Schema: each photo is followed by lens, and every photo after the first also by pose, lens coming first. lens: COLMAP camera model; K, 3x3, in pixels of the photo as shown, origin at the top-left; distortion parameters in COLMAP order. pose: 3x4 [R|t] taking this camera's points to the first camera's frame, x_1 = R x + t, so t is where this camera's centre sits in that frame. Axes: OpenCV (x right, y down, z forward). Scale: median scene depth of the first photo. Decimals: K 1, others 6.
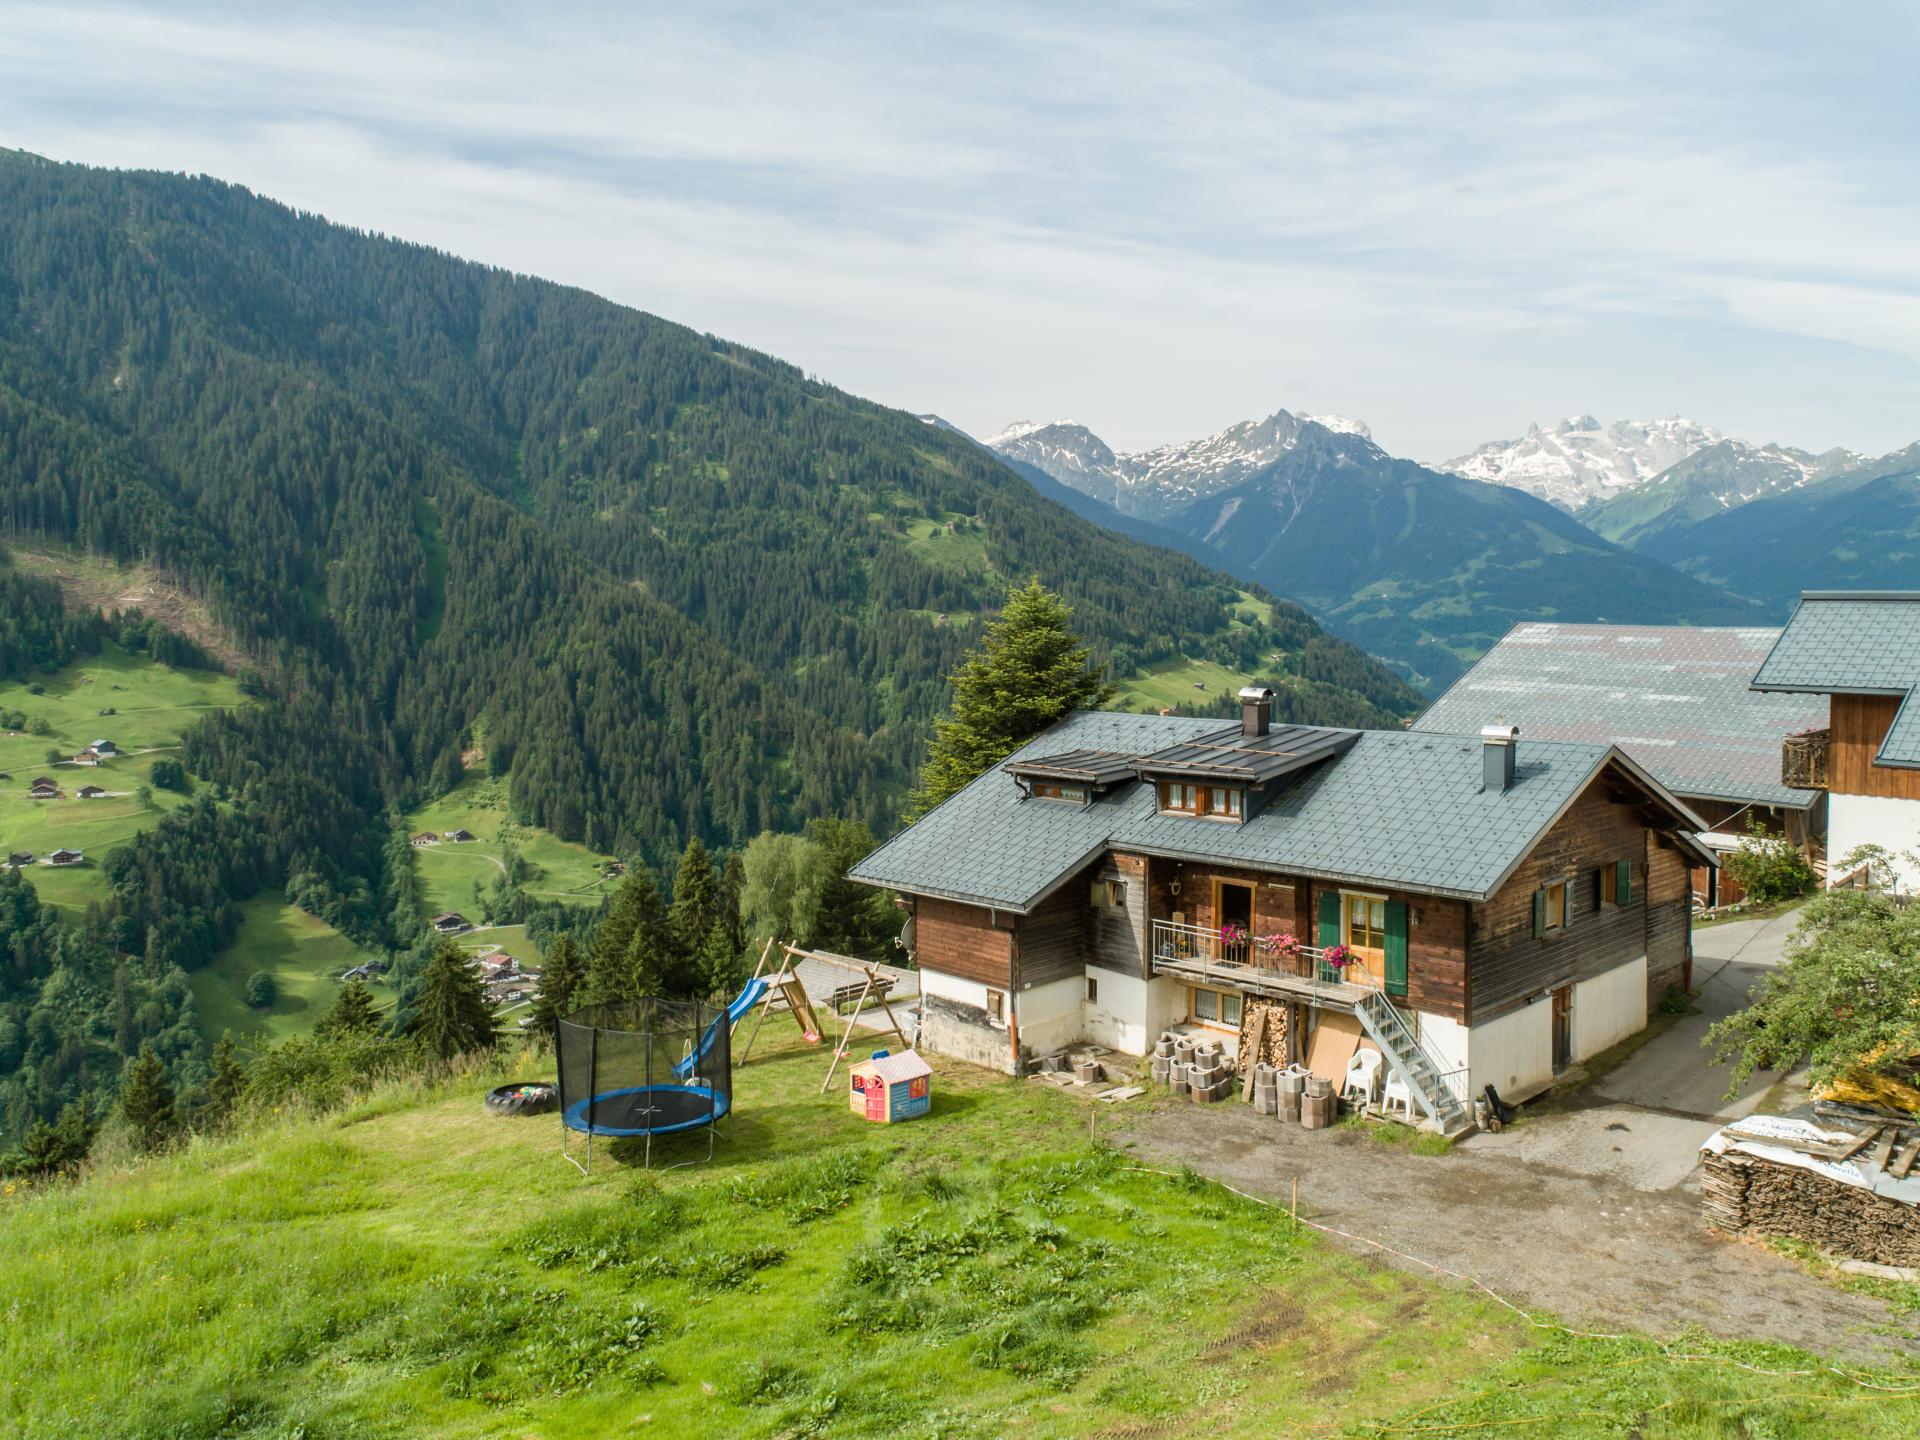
lens RADIAL K [[1645.6, 0, 950.7], [0, 1645.6, 713.7], [0, 0, 1]] dist [0.023524, 0.005852]
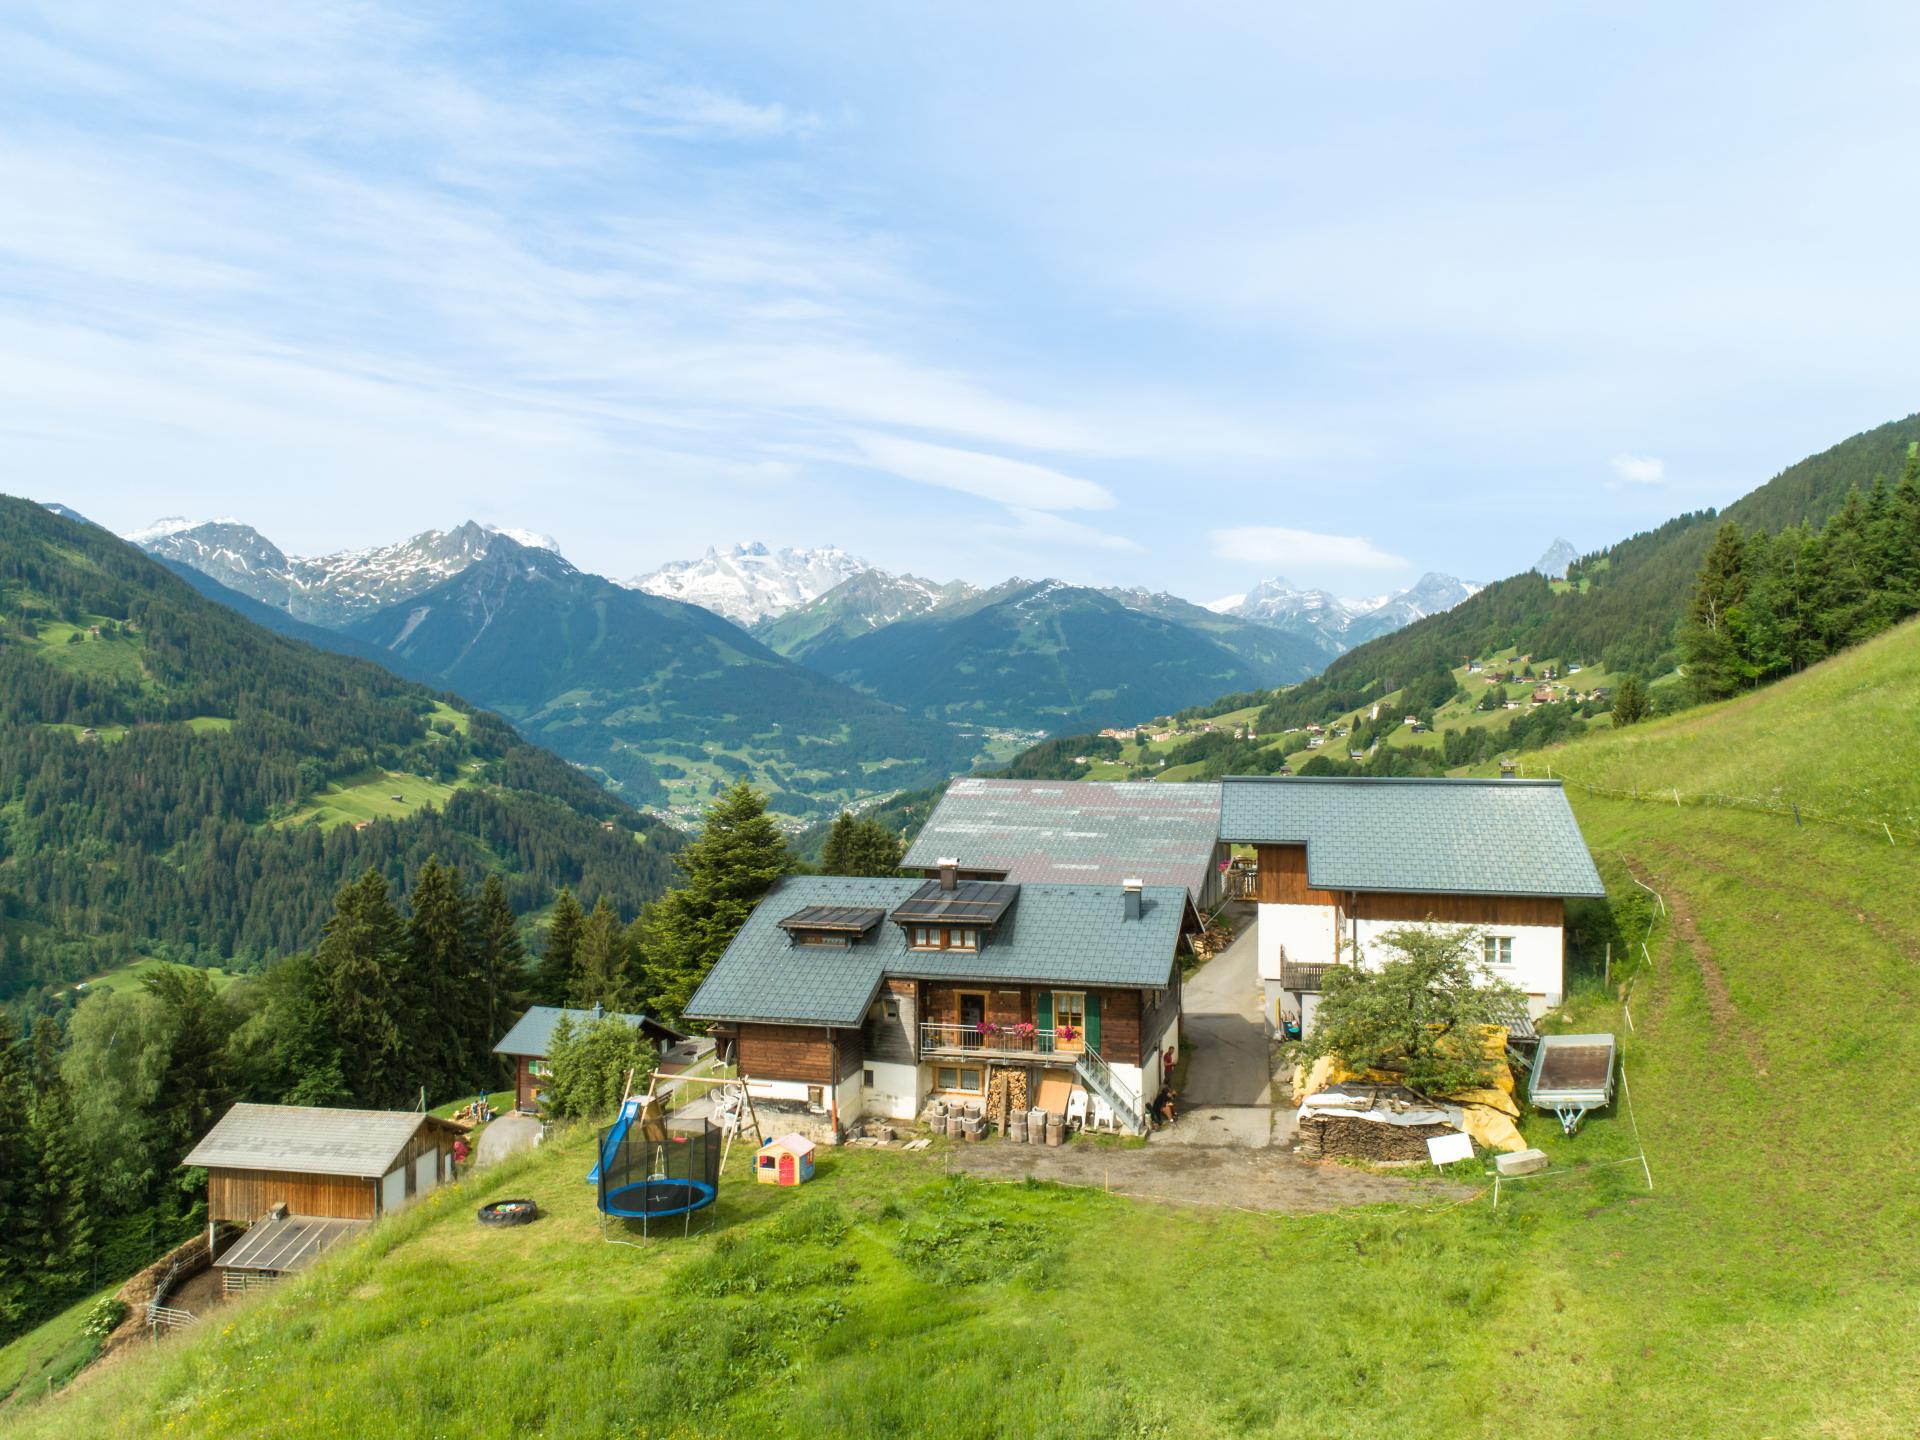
lens RADIAL K [[1645.6, 0, 956.3], [0, 1645.6, 729.8], [0, 0, 1]] dist [0.023524, 0.005852]
pose [[0.872877, -0.016374, 0.487665, -0.088223], [0.040907, 0.998374, -0.039700, -0.011952], [-0.486222, 0.054602, 0.872128, -0.048138]]
